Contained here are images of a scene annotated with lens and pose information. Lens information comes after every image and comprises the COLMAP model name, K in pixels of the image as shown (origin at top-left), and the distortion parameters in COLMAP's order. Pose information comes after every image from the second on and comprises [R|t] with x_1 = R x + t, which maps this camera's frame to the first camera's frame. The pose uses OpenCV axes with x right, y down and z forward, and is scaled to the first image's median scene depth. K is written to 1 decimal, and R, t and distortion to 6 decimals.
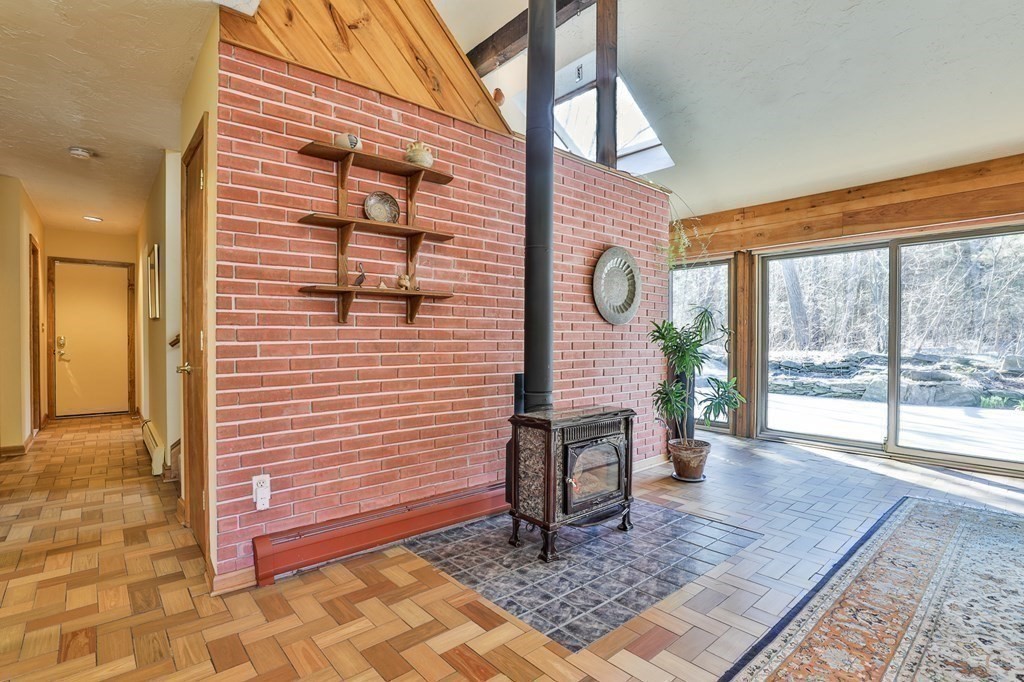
lens RADIAL K [[484.8, 0, 521.7], [0, 484.8, 344.3], [0, 0, 1]] dist [-0.030533, 0.003148]
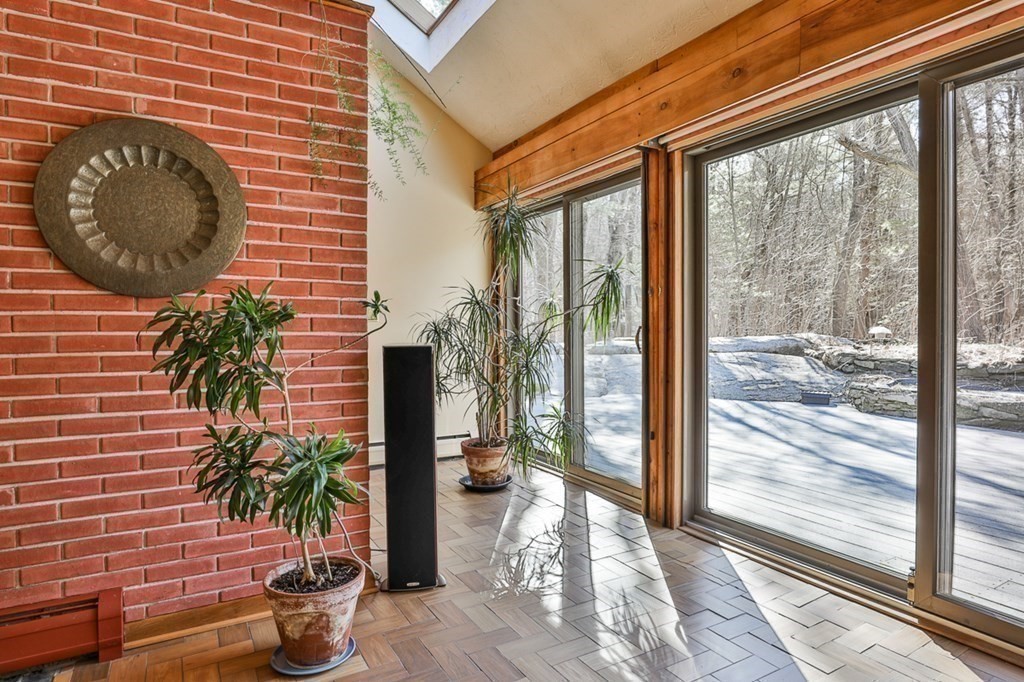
lens RADIAL K [[600.7, 0, 507.0], [0, 600.7, 334.8], [0, 0, 1]] dist [-0.026186, 0.002252]
pose [[0.980006, -0.002088, -0.198956, 0.933637], [0.002926, 0.999988, 0.003921, -0.009584], [0.198946, -0.004425, 0.980001, 0.792064]]
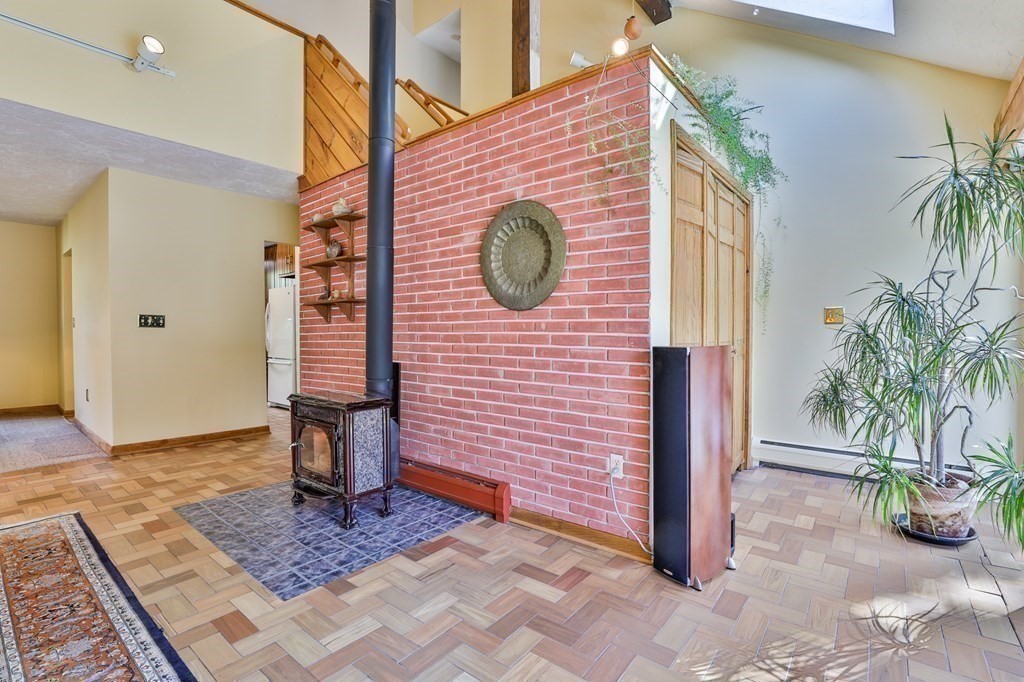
lens RADIAL K [[484.8, 0, 521.3], [0, 484.8, 340.5], [0, 0, 1]] dist [-0.030533, 0.003148]
pose [[0.155253, 0.017532, -0.987719, 1.349868], [-0.005567, 0.999842, 0.016873, -0.011519], [0.987859, 0.002879, 0.155326, 1.322087]]
